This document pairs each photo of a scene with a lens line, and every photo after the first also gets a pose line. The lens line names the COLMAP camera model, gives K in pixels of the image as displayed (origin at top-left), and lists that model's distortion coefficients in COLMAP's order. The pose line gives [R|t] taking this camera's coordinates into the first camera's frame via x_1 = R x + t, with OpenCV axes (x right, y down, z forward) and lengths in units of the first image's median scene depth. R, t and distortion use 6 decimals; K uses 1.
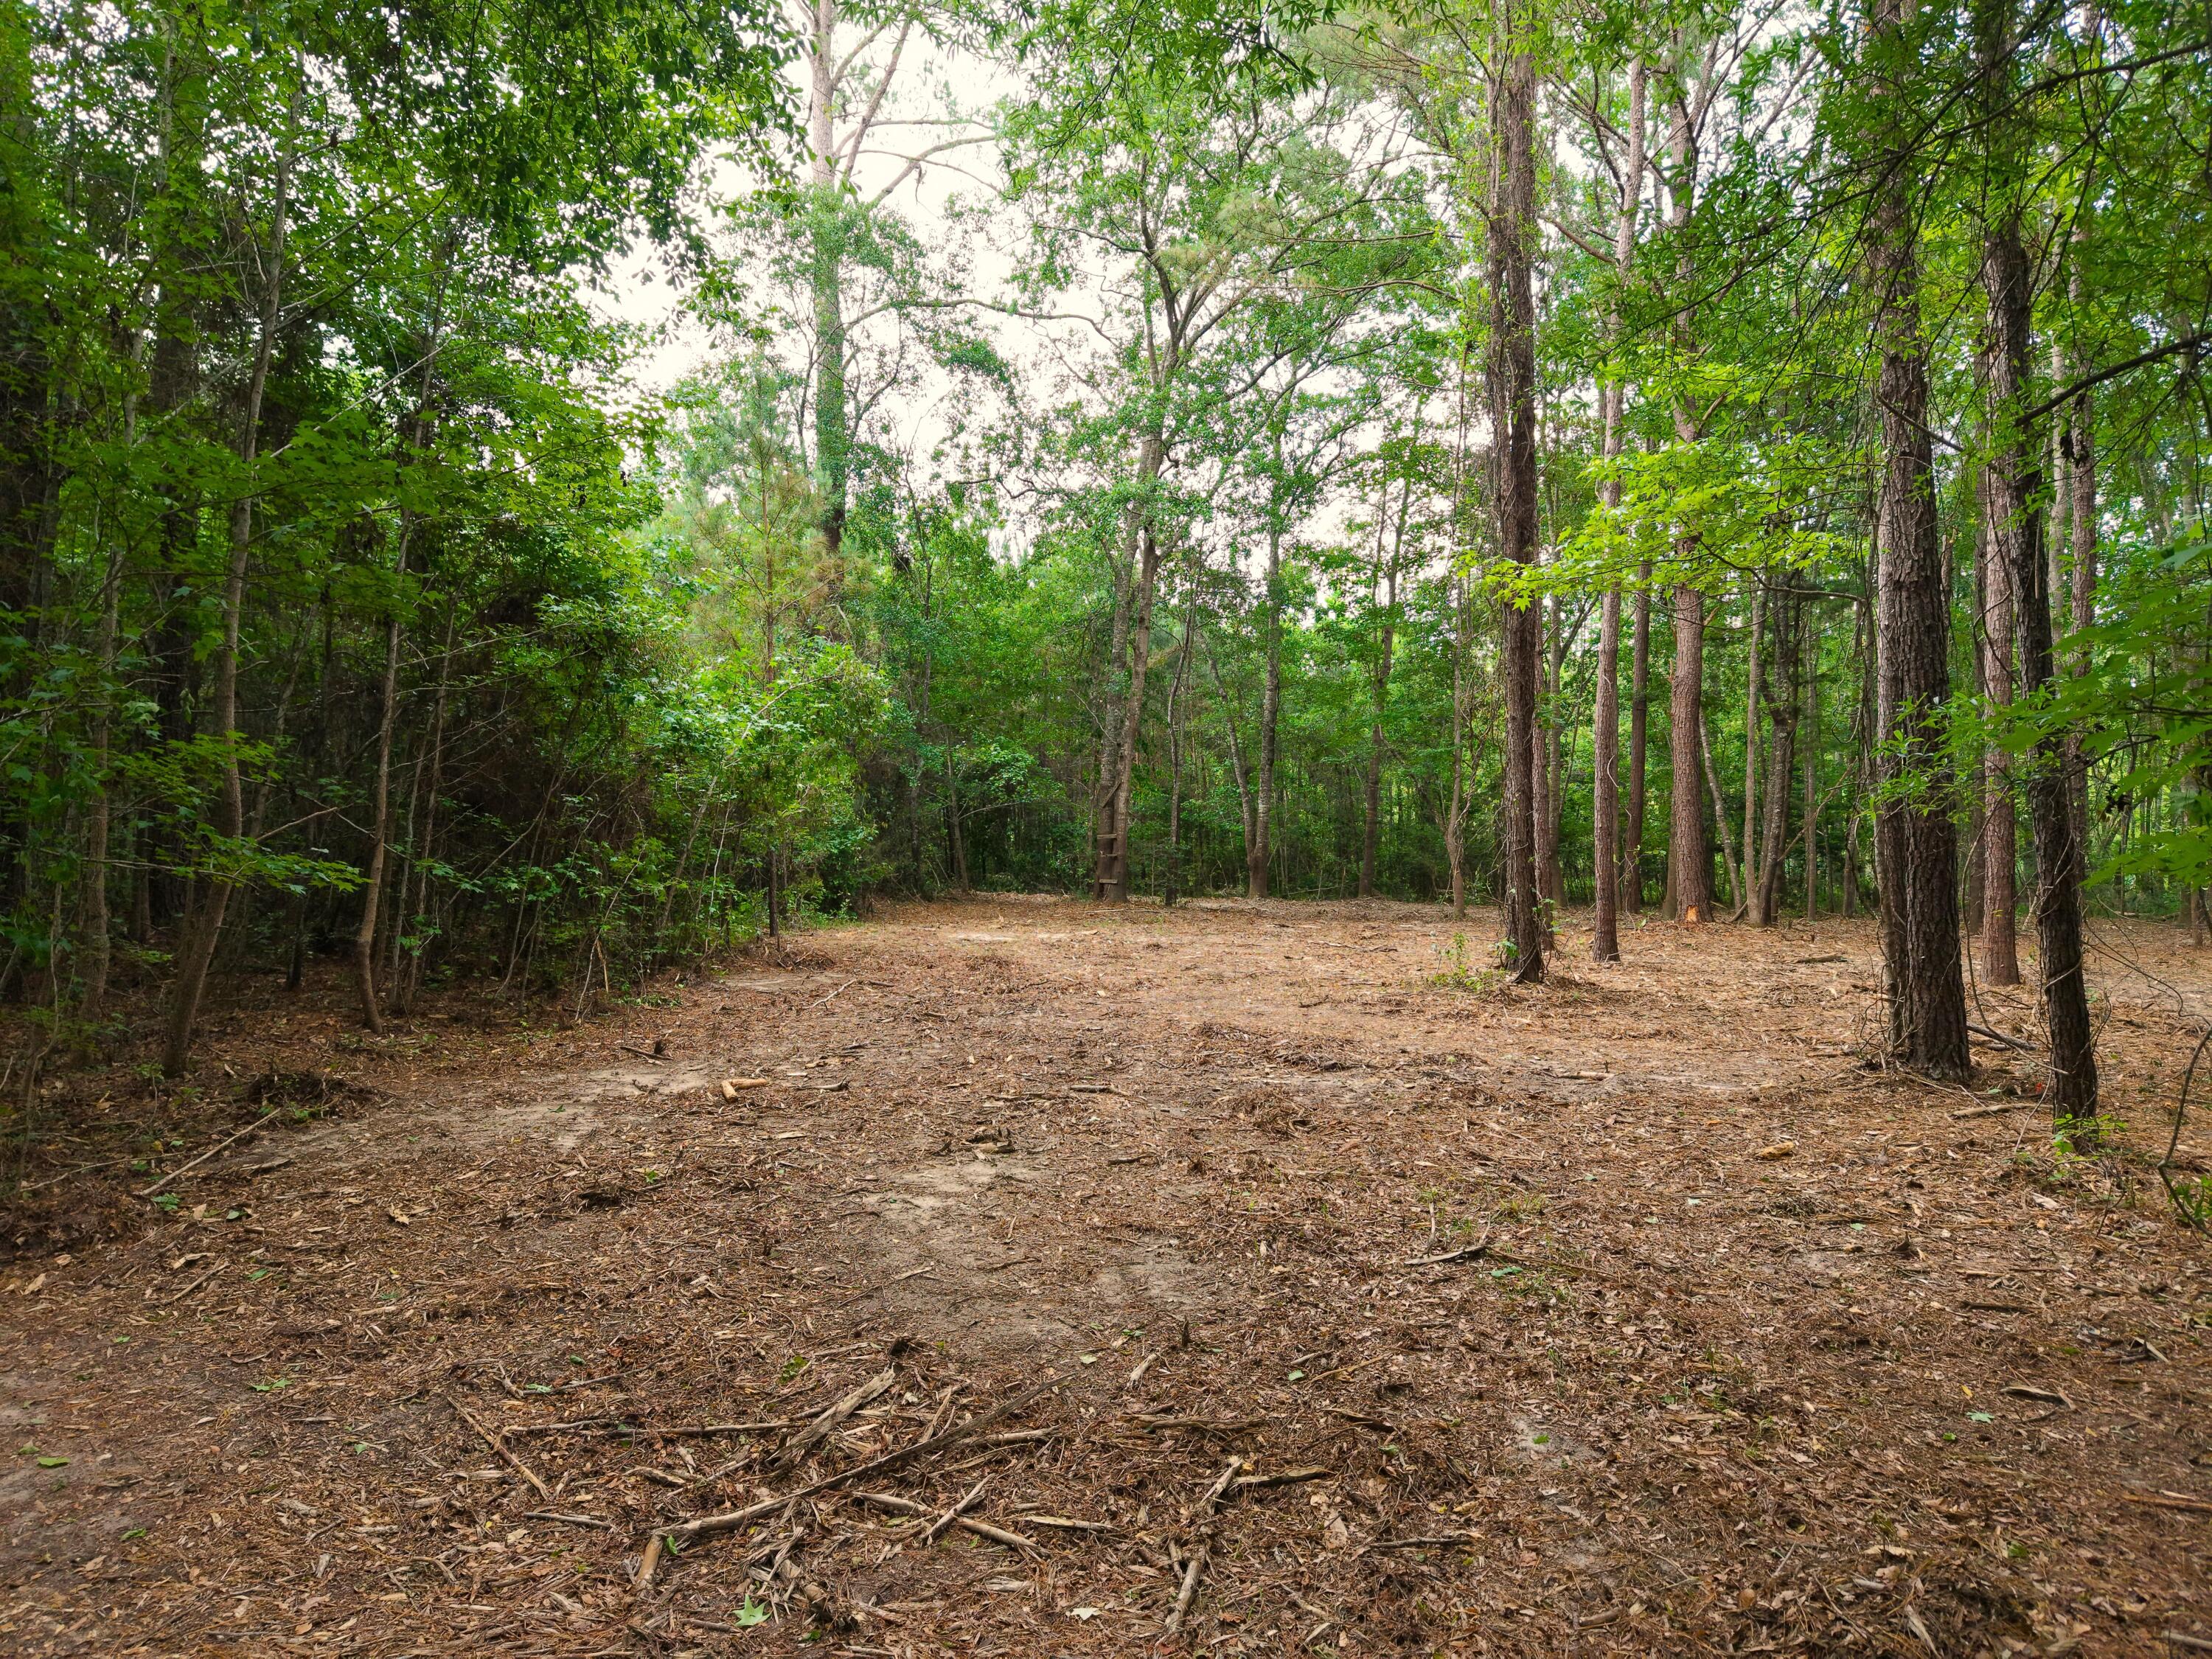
lens RADIAL K [[1561.1, 0, 1166.0], [0, 1561.1, 837.2], [0, 0, 1]] dist [0.004393, -0.029737]
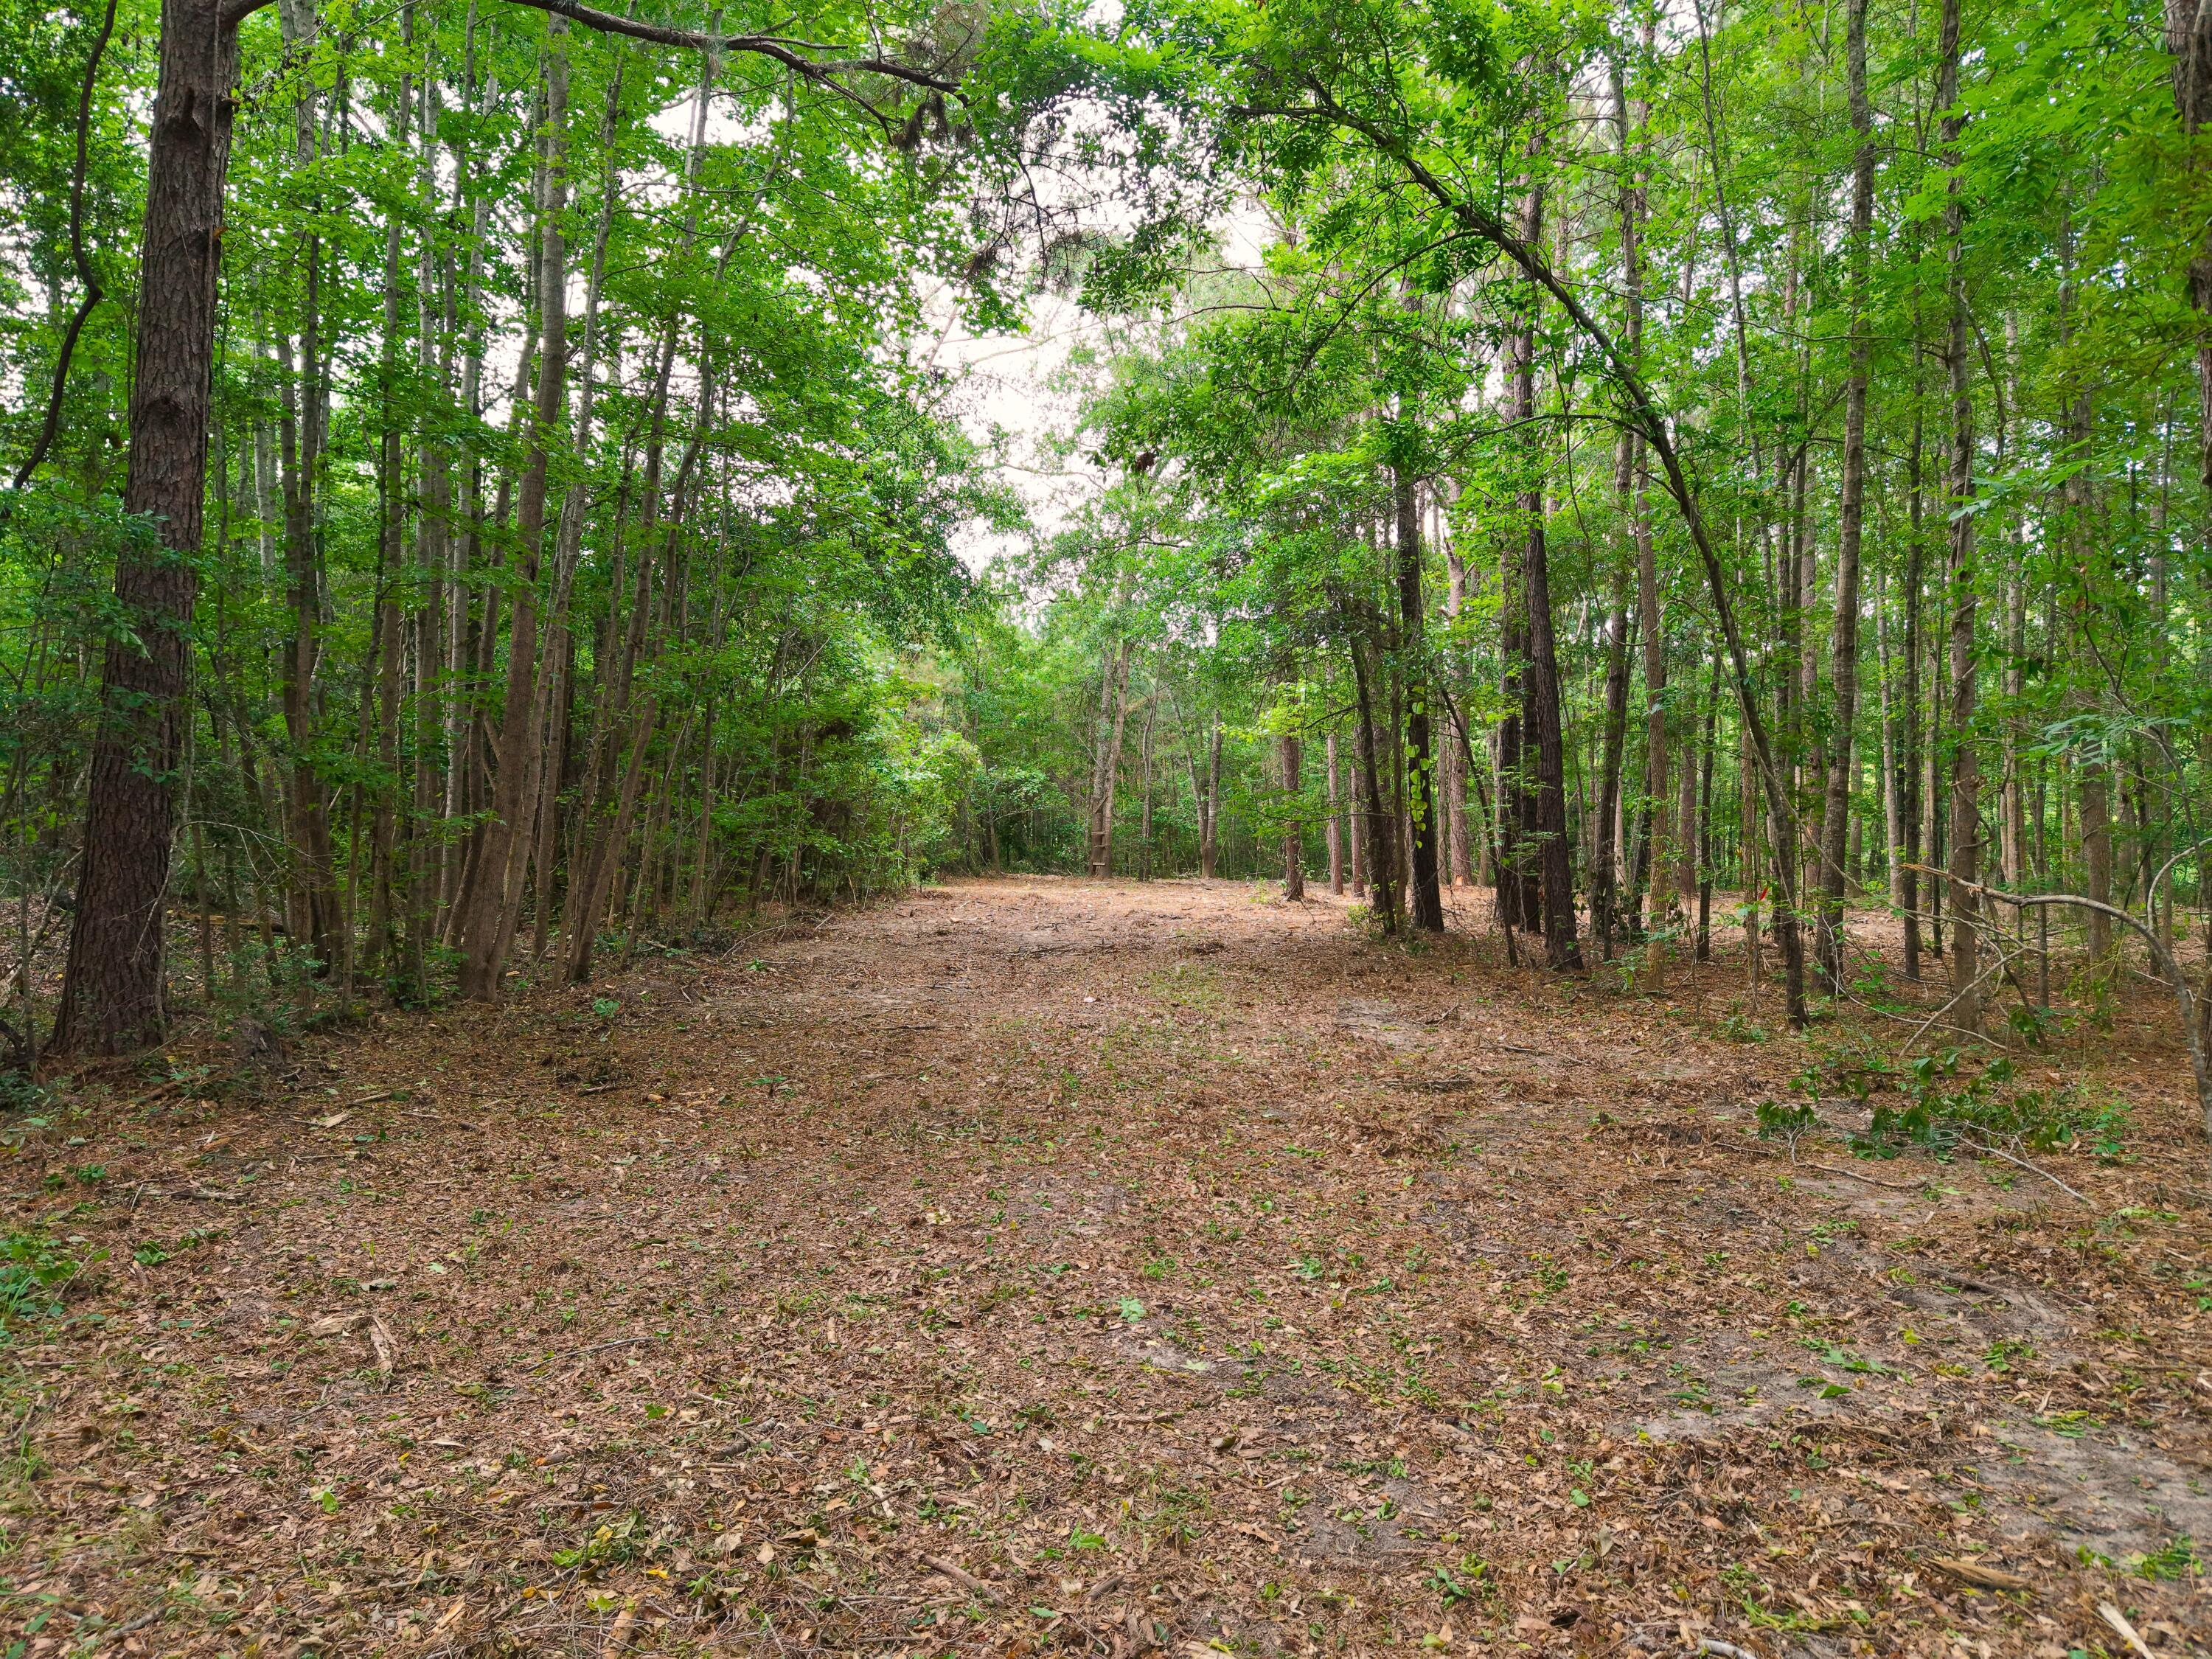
lens RADIAL K [[1561.1, 0, 1166.0], [0, 1561.1, 837.2], [0, 0, 1]] dist [0.004393, -0.029737]
pose [[0.999998, -0.002166, 0.000254, 0.024185], [0.002166, 0.999998, -0.000008, 0.003378], [-0.000254, 0.000008, 1.000000, -0.437703]]
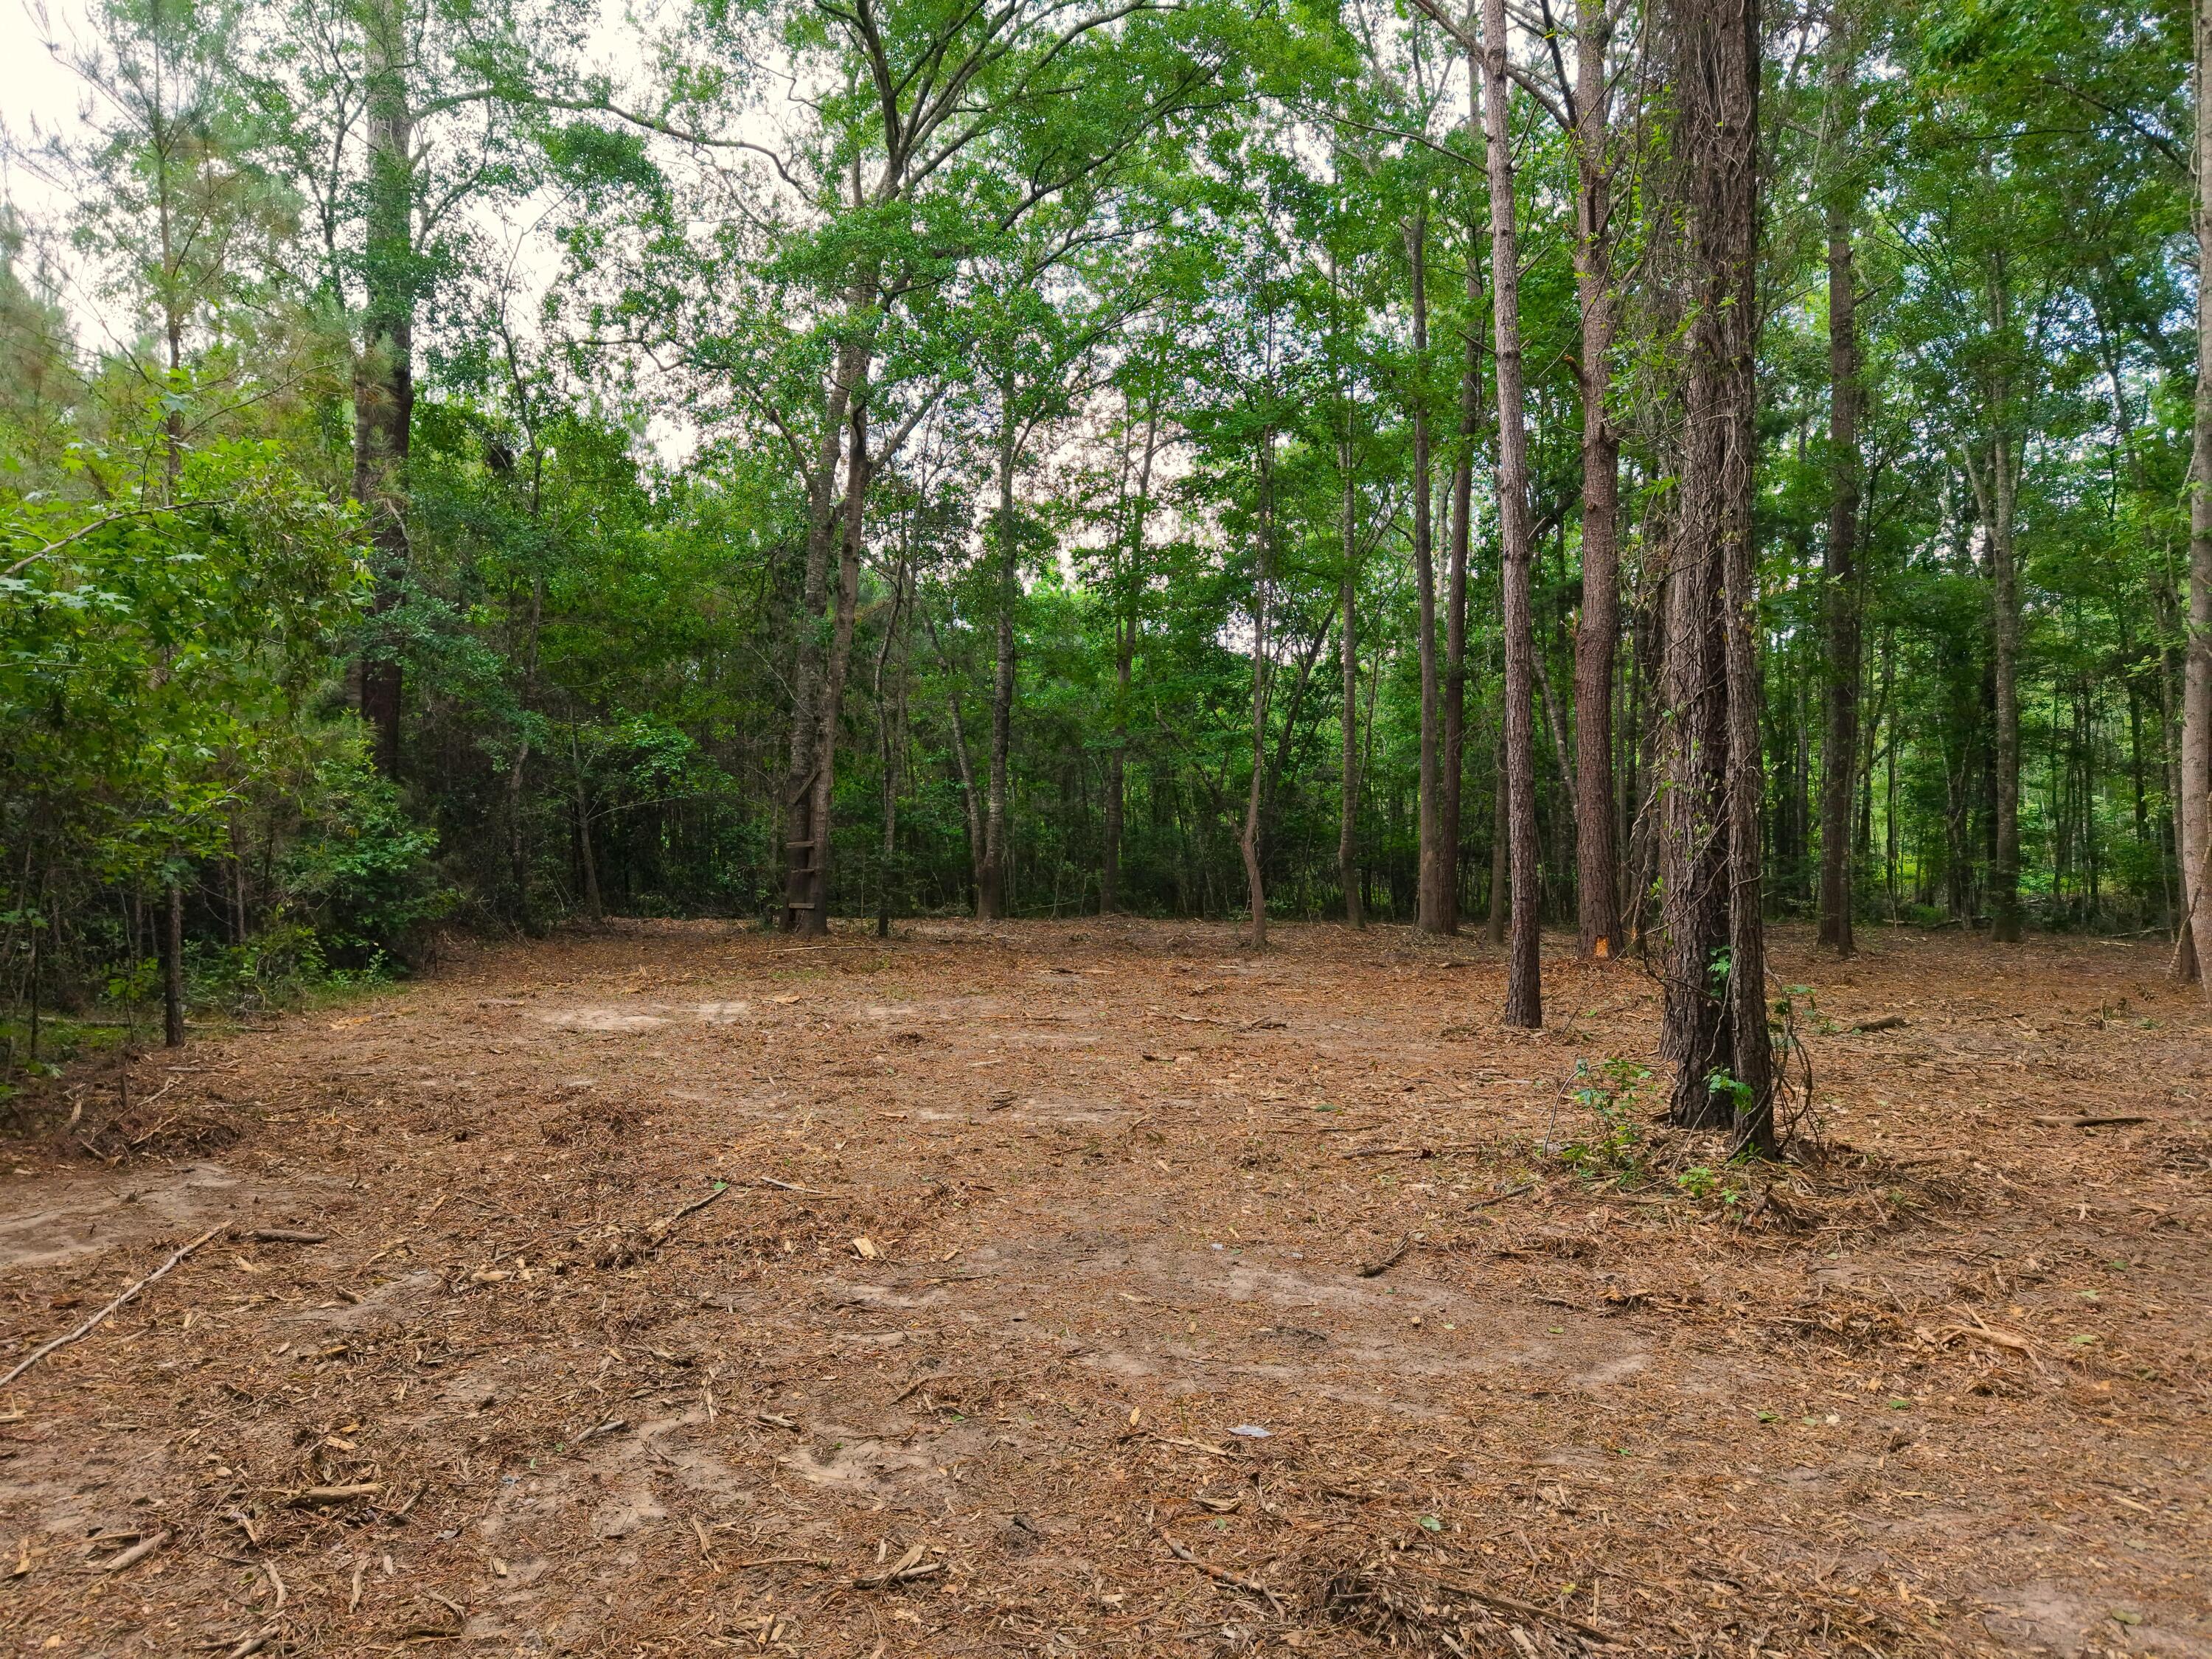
lens RADIAL K [[1561.1, 0, 1166.0], [0, 1561.1, 837.2], [0, 0, 1]] dist [0.004393, -0.029737]
pose [[0.978394, -0.000651, 0.206748, -0.020091], [0.001019, 0.999998, -0.001676, -0.002508], [-0.206747, 0.001851, 0.978393, 0.243501]]
